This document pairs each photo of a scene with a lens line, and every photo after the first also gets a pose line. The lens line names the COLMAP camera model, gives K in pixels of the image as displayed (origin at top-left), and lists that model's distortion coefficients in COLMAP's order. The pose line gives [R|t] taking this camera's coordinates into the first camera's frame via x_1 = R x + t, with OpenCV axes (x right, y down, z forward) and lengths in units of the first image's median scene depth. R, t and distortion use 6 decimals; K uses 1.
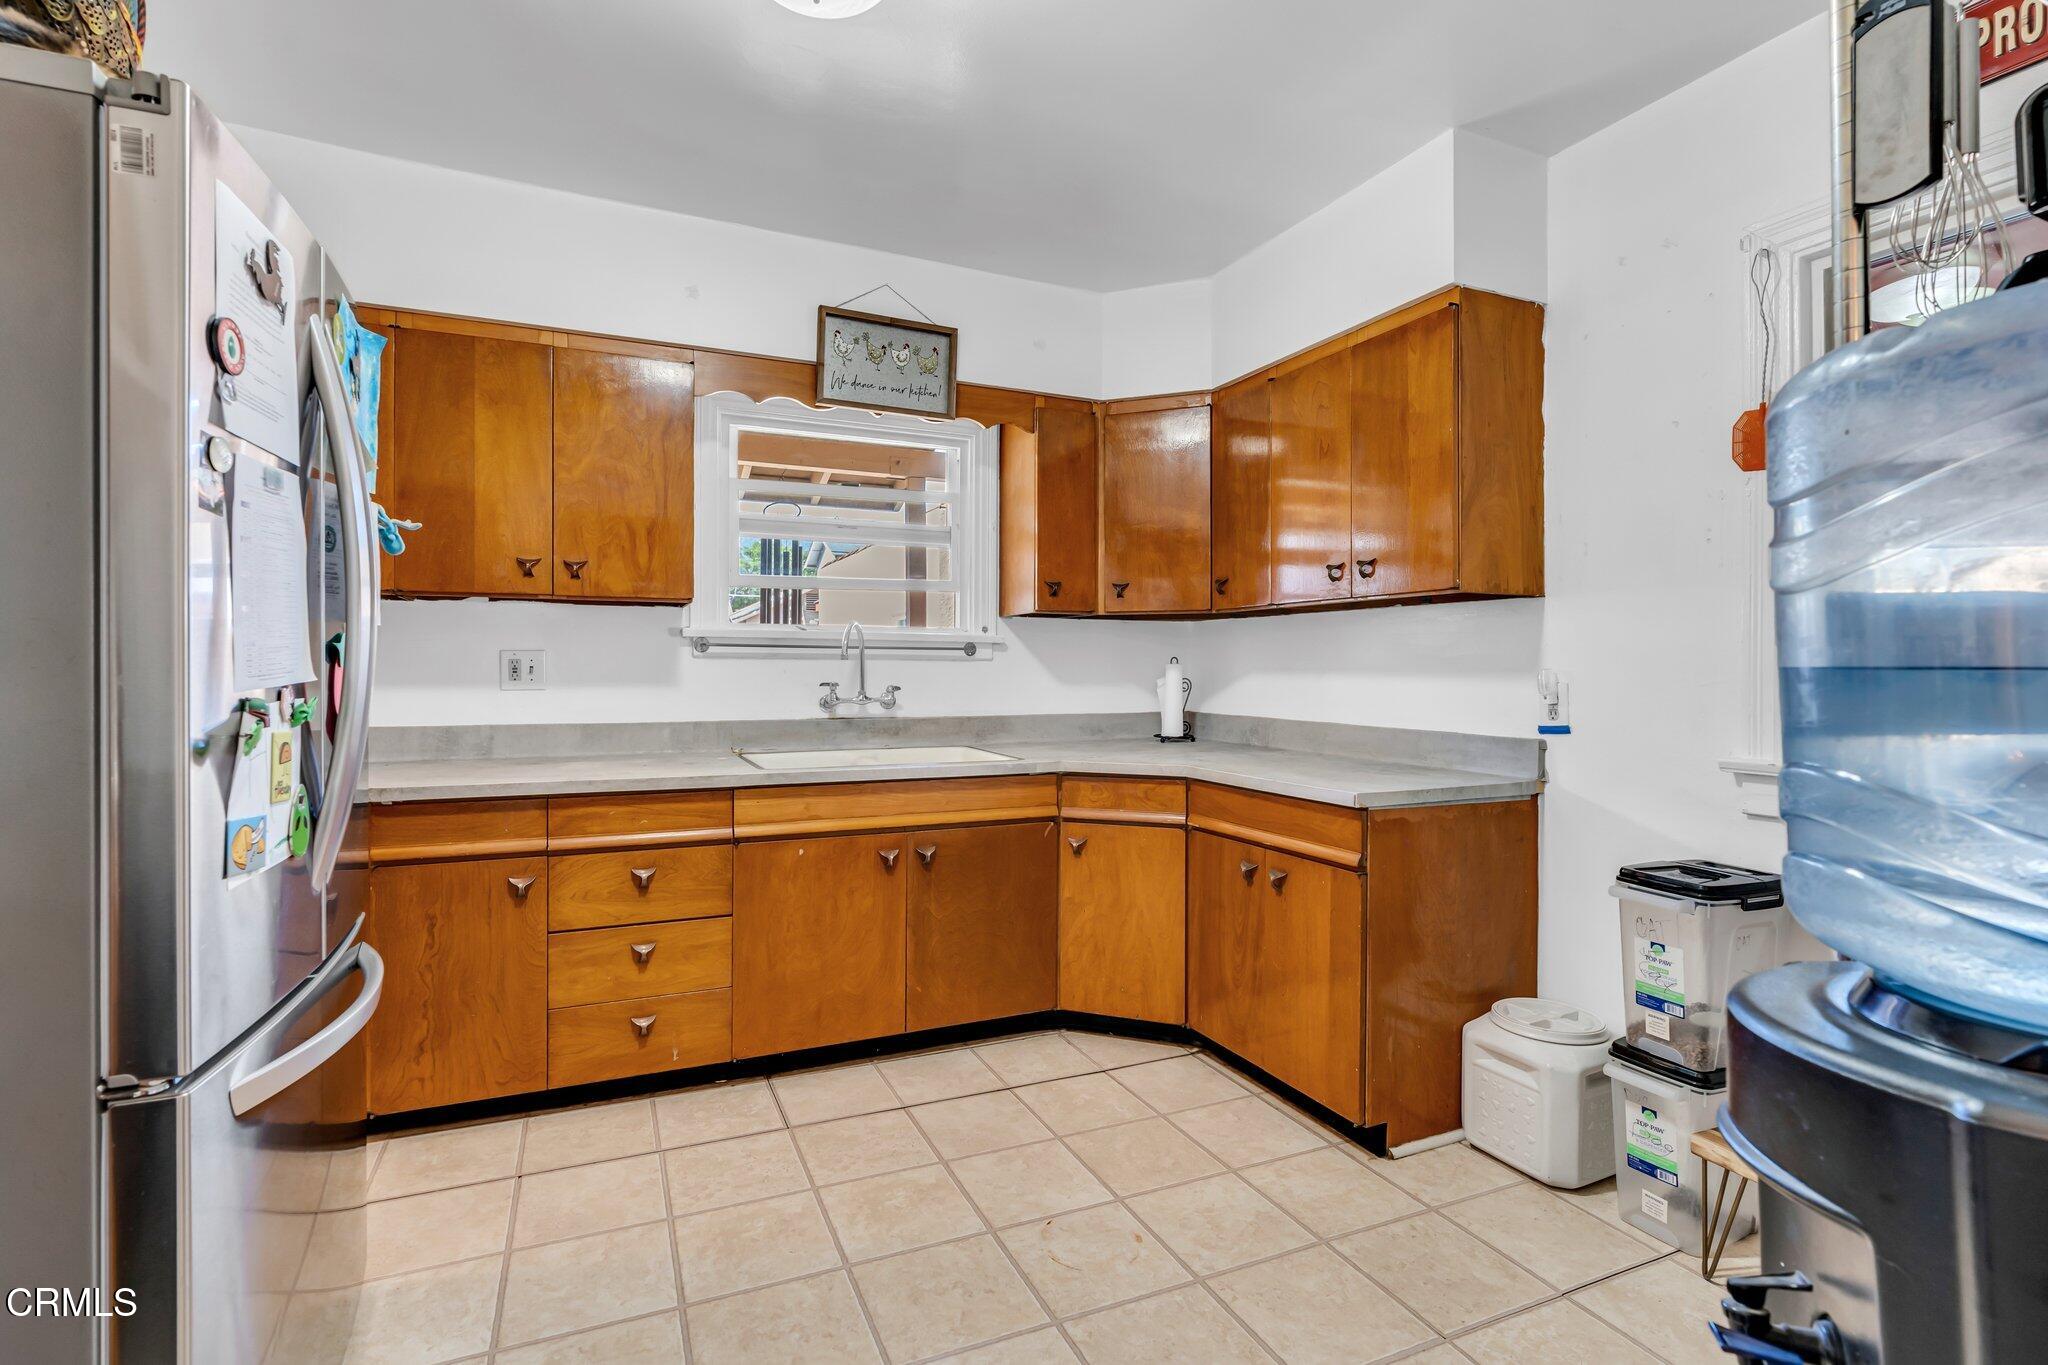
lens RADIAL K [[940.9, 0, 976.7], [0, 940.9, 666.3], [0, 0, 1]] dist [-0.009282, 0.002348]
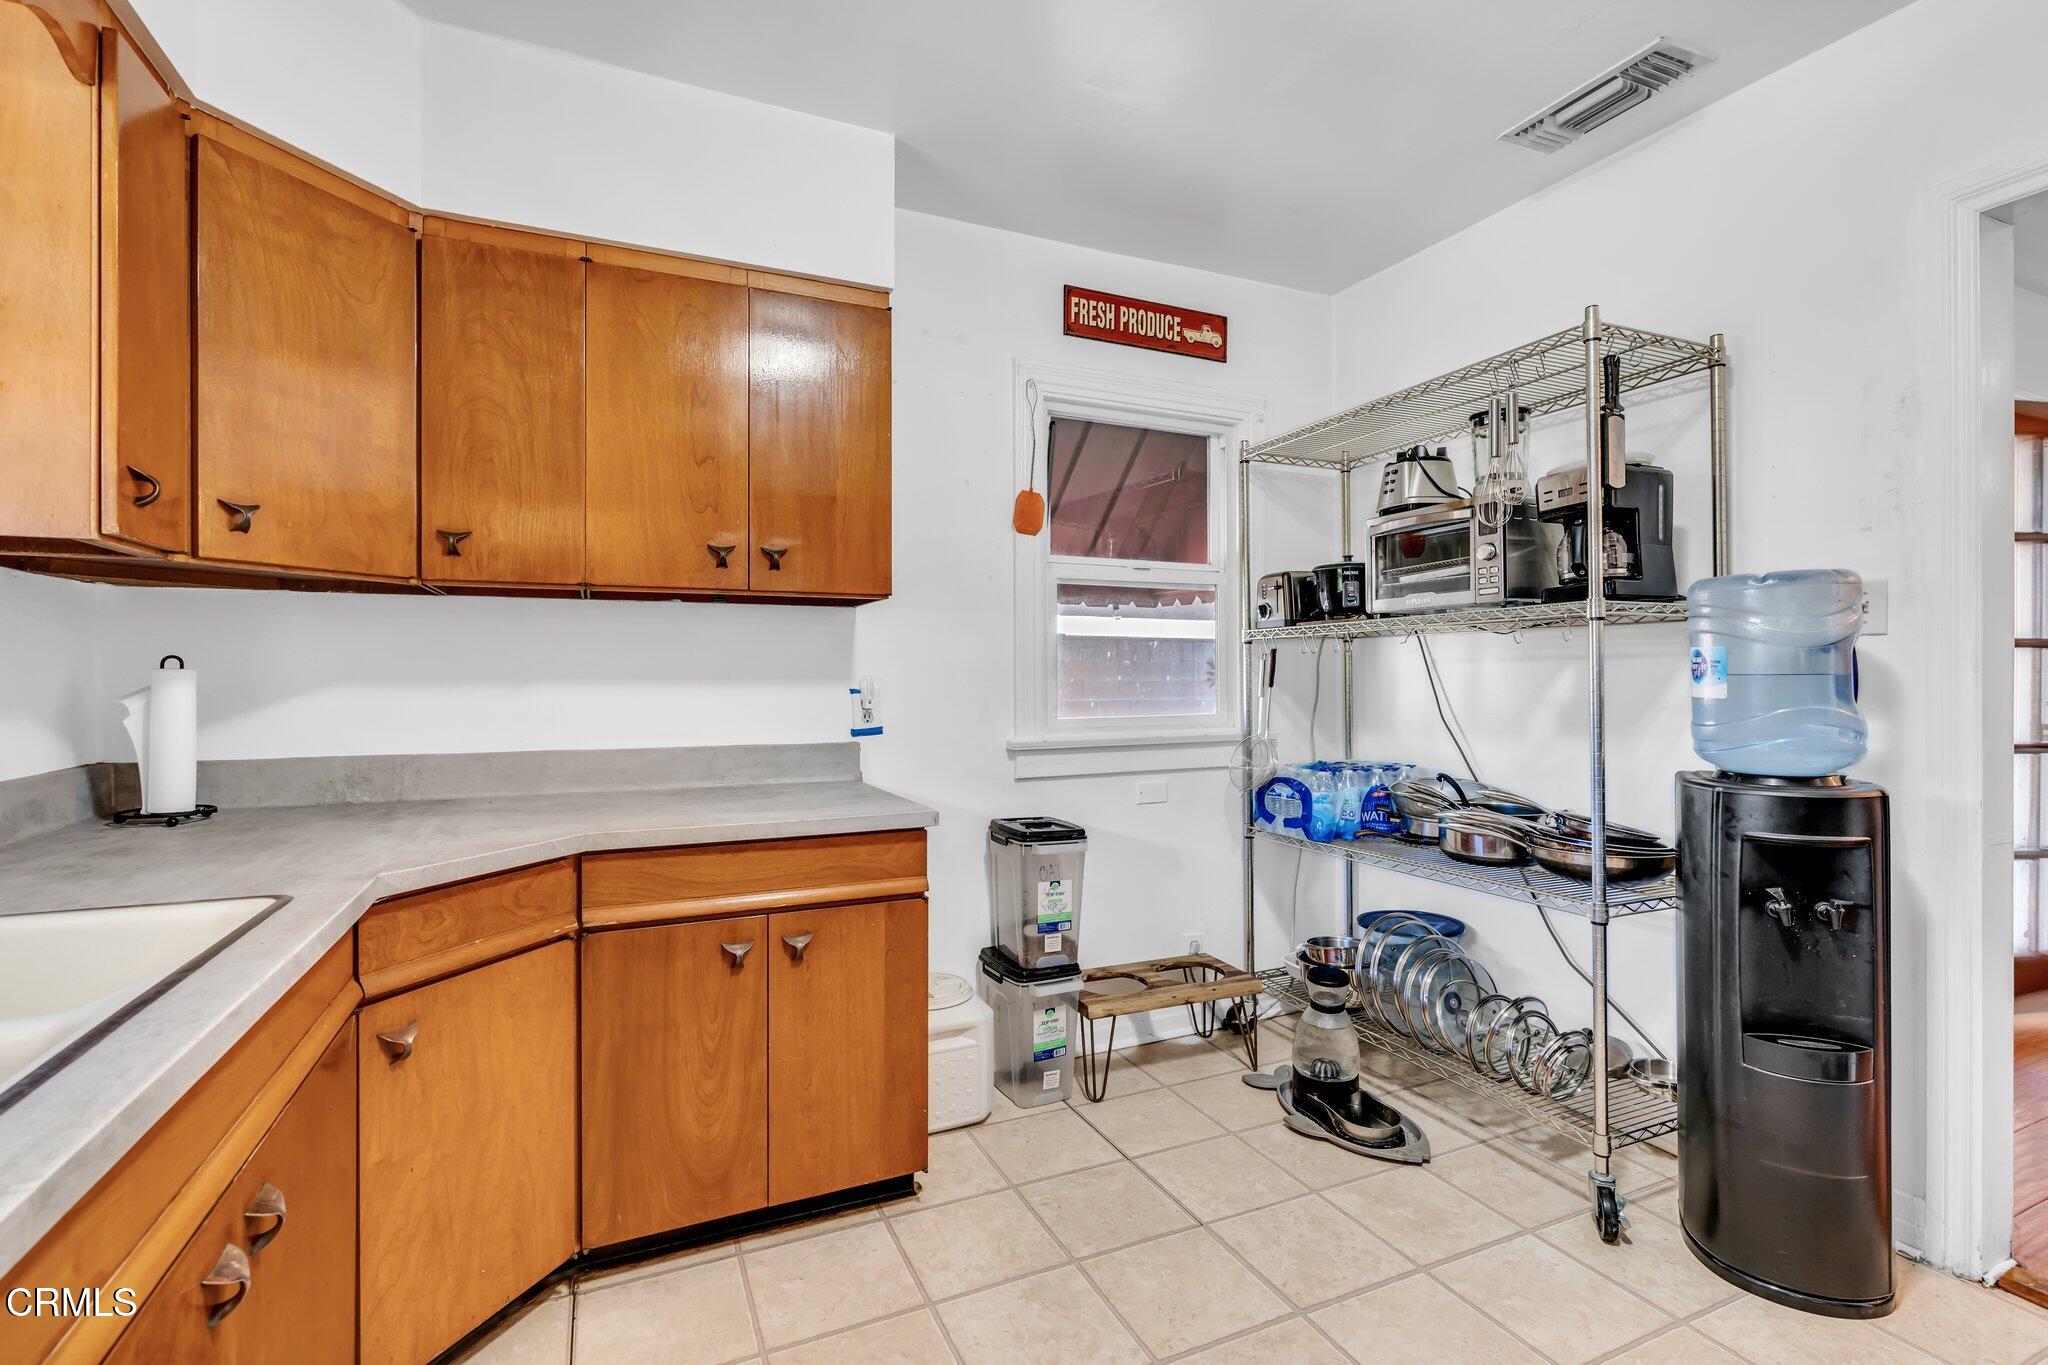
lens RADIAL K [[940.9, 0, 1023.1], [0, 940.9, 676.9], [0, 0, 1]] dist [-0.009282, 0.002348]
pose [[-0.038484, -0.003162, 0.999254, -0.443960], [0.000064, 0.999995, 0.003167, 0.000609], [-0.999259, 0.000186, -0.038483, 0.802033]]
